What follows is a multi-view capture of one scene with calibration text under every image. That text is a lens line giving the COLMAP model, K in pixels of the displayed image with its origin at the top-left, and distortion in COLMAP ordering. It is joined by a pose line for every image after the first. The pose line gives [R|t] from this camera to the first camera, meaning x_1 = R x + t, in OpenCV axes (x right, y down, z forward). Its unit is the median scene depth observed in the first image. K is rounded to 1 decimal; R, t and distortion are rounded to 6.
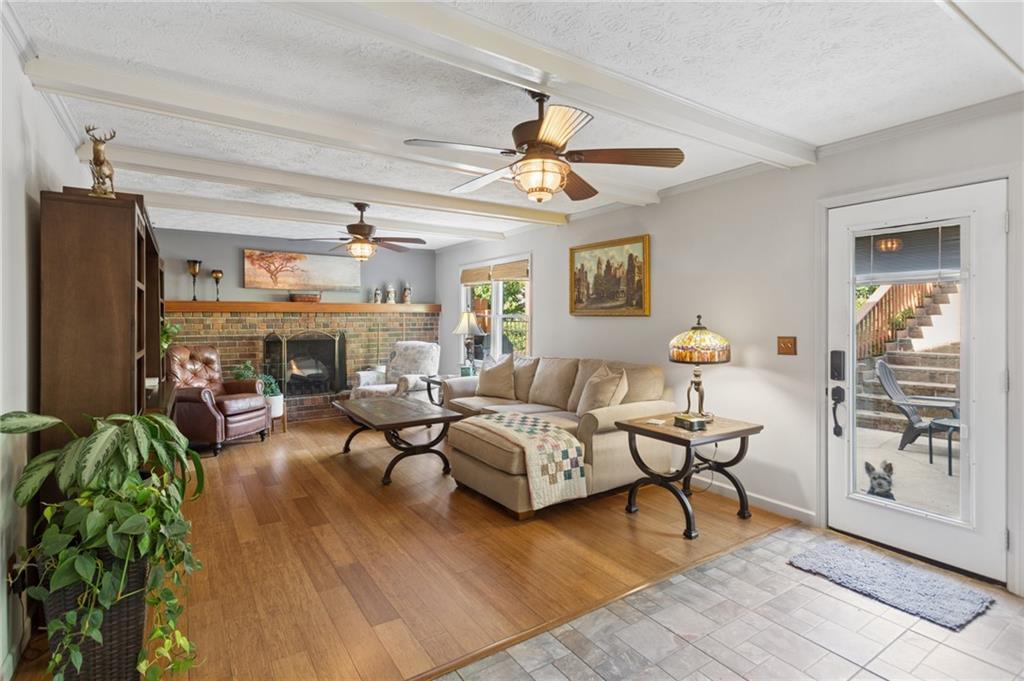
lens RADIAL K [[492.8, 0, 519.0], [0, 492.8, 316.6], [0, 0, 1]] dist [0.011477, -0.000733]
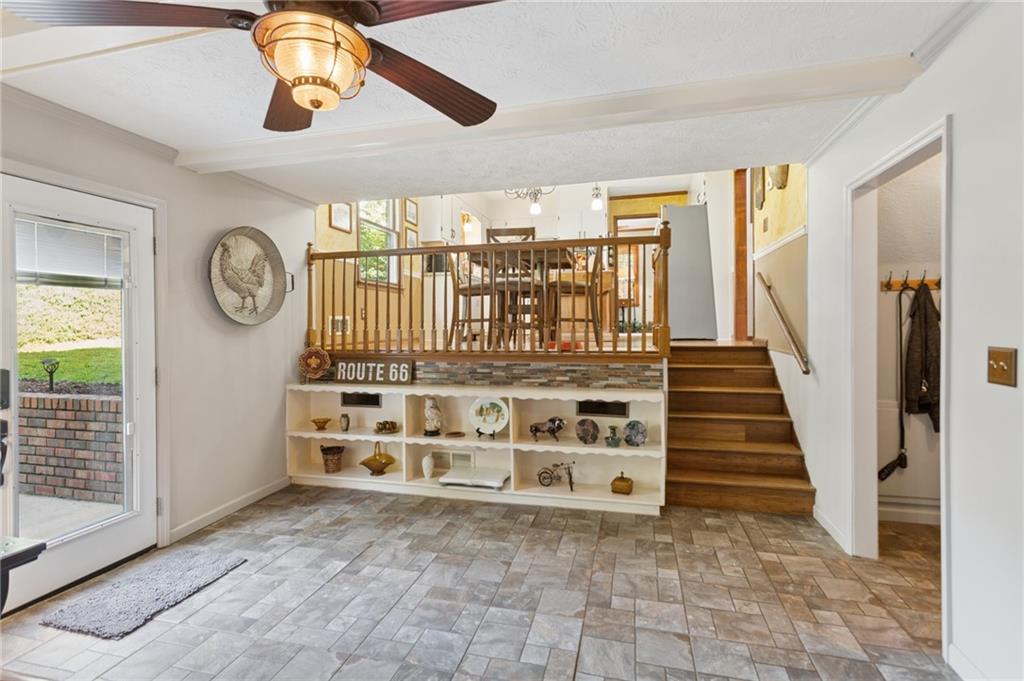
lens RADIAL K [[492.8, 0, 506.1], [0, 492.8, 332.4], [0, 0, 1]] dist [0.011477, -0.000733]
pose [[-0.655701, -0.005089, 0.755003, -0.209872], [0.002104, 0.999961, 0.008568, 0.007426], [-0.755018, 0.007206, -0.655665, 0.503672]]
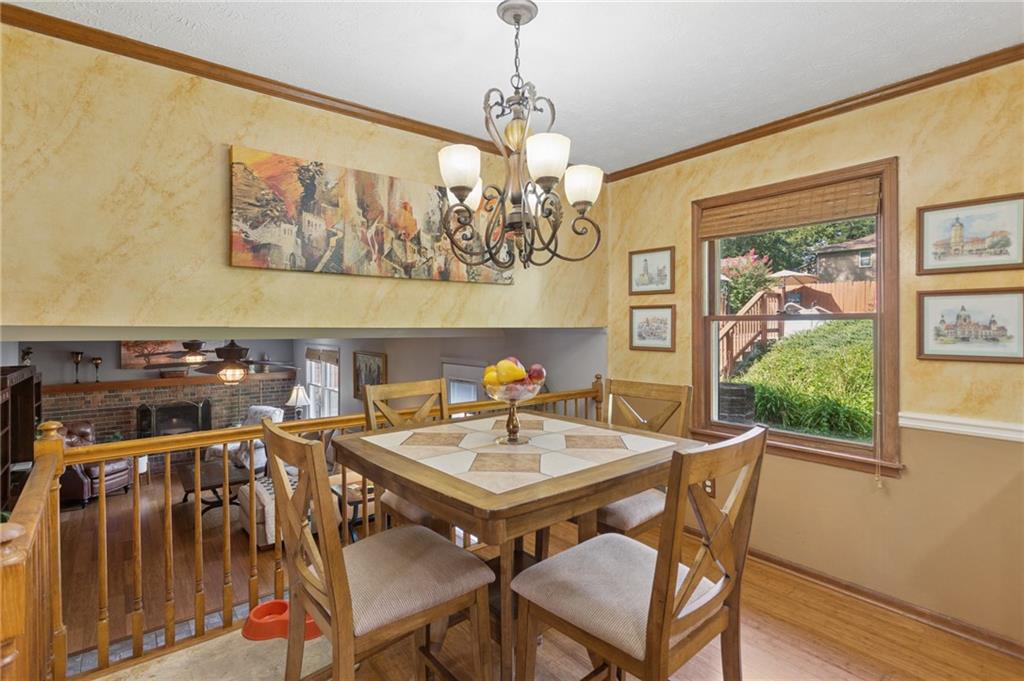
lens RADIAL K [[492.8, 0, 509.4], [0, 492.8, 327.0], [0, 0, 1]] dist [0.011477, -0.000733]
pose [[0.997388, -0.003020, 0.072162, 0.400989], [0.002837, 0.999992, 0.002644, -0.190022], [-0.072169, -0.002432, 0.997389, -0.398561]]
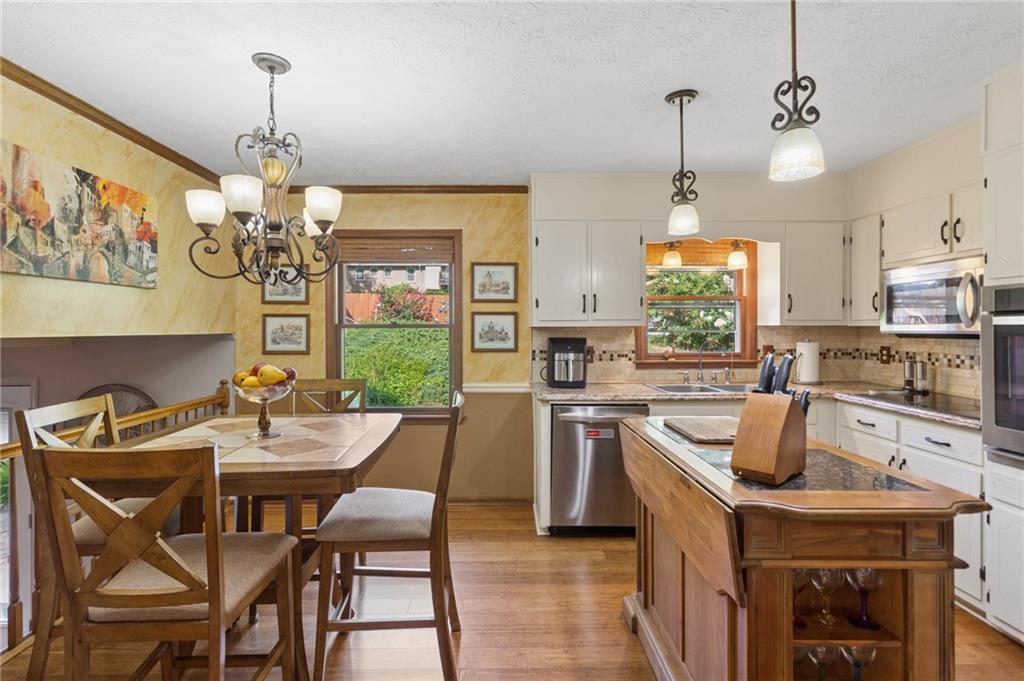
lens RADIAL K [[492.8, 0, 495.0], [0, 492.8, 331.3], [0, 0, 1]] dist [0.011477, -0.000733]
pose [[0.556557, -0.007655, 0.830774, 0.226112], [0.001607, 0.999966, 0.008137, -0.195198], [-0.830808, -0.003194, 0.556550, -0.423123]]
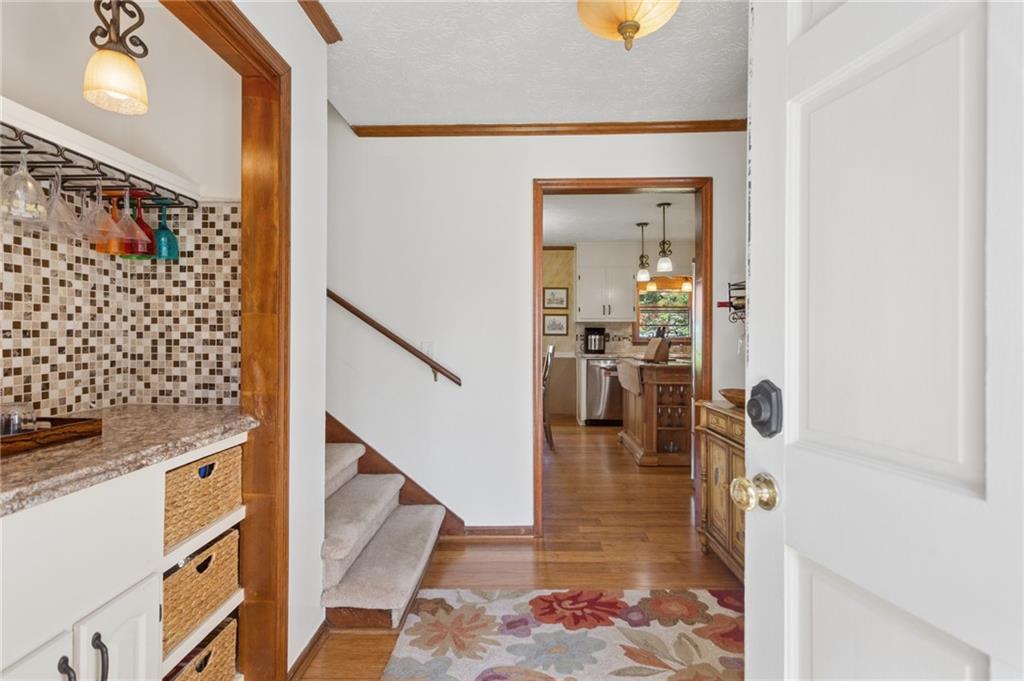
lens RADIAL K [[492.8, 0, 509.2], [0, 492.8, 333.3], [0, 0, 1]] dist [0.011477, -0.000733]
pose [[0.580578, 0.001698, 0.814203, -0.272640], [-0.002801, 0.999996, -0.000088, -0.168664], [-0.814200, -0.002229, 0.580580, -0.663681]]
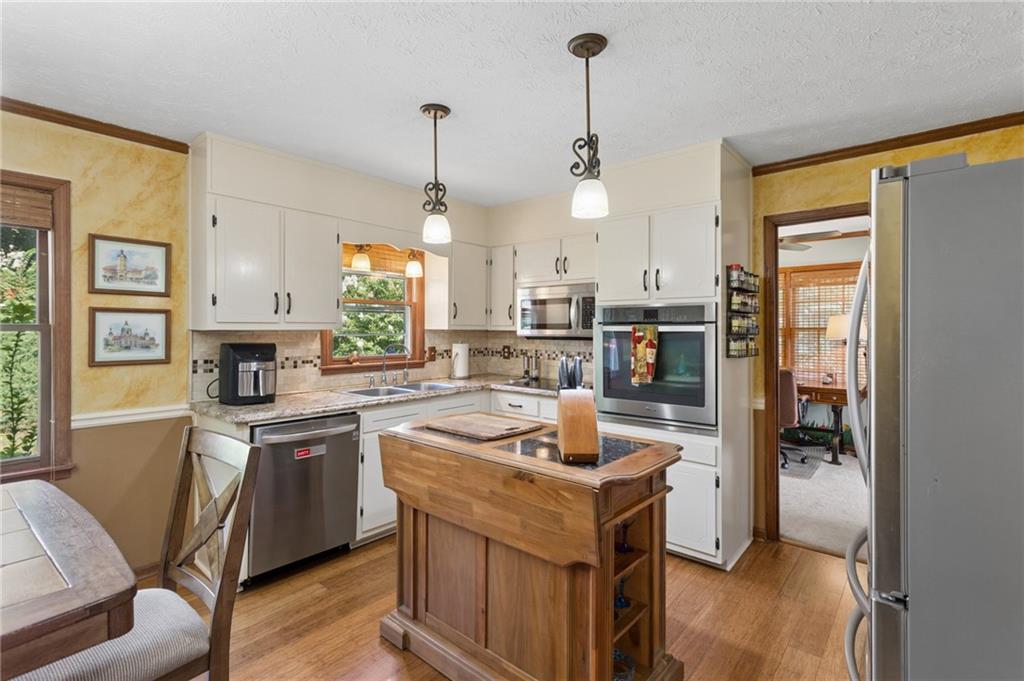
lens RADIAL K [[492.8, 0, 509.7], [0, 492.8, 330.7], [0, 0, 1]] dist [0.011477, -0.000733]
pose [[-0.257741, -0.005549, 0.966198, 0.226825], [-0.005472, 0.999976, 0.004283, -0.198623], [-0.966199, -0.004183, -0.257765, -0.284669]]
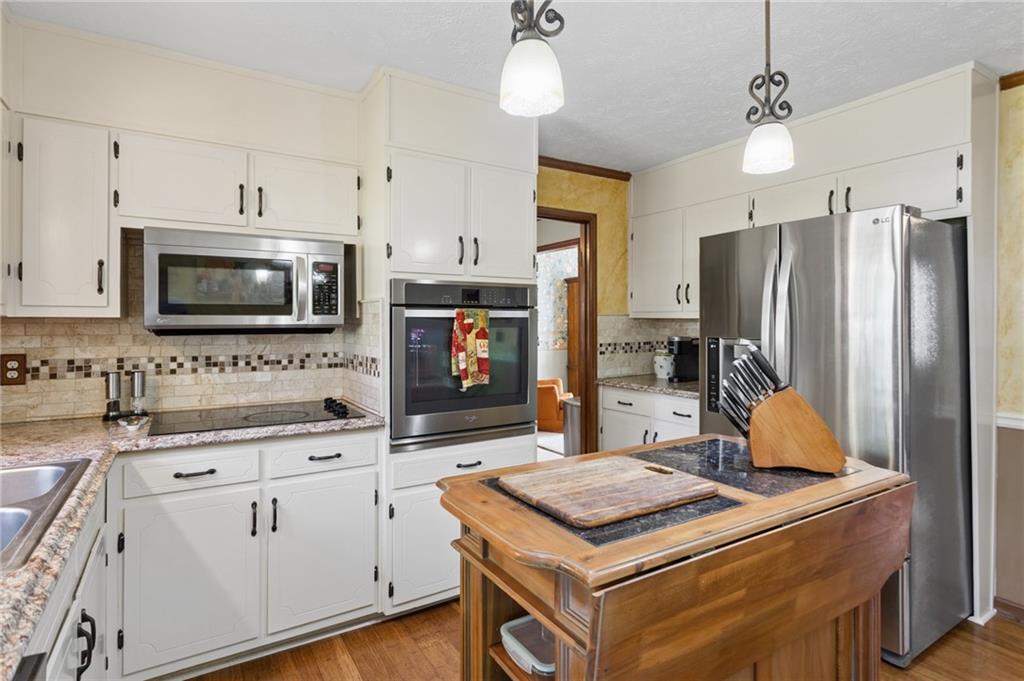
lens RADIAL K [[517.3, 0, 502.6], [0, 517.3, 324.3], [0, 0, 1]] dist [-0.016080, 0.000531]
pose [[-0.999401, 0.001933, 0.034539, 0.637125], [0.001869, 0.999996, -0.001885, -0.190404], [-0.034542, -0.001819, -0.999402, -0.146417]]
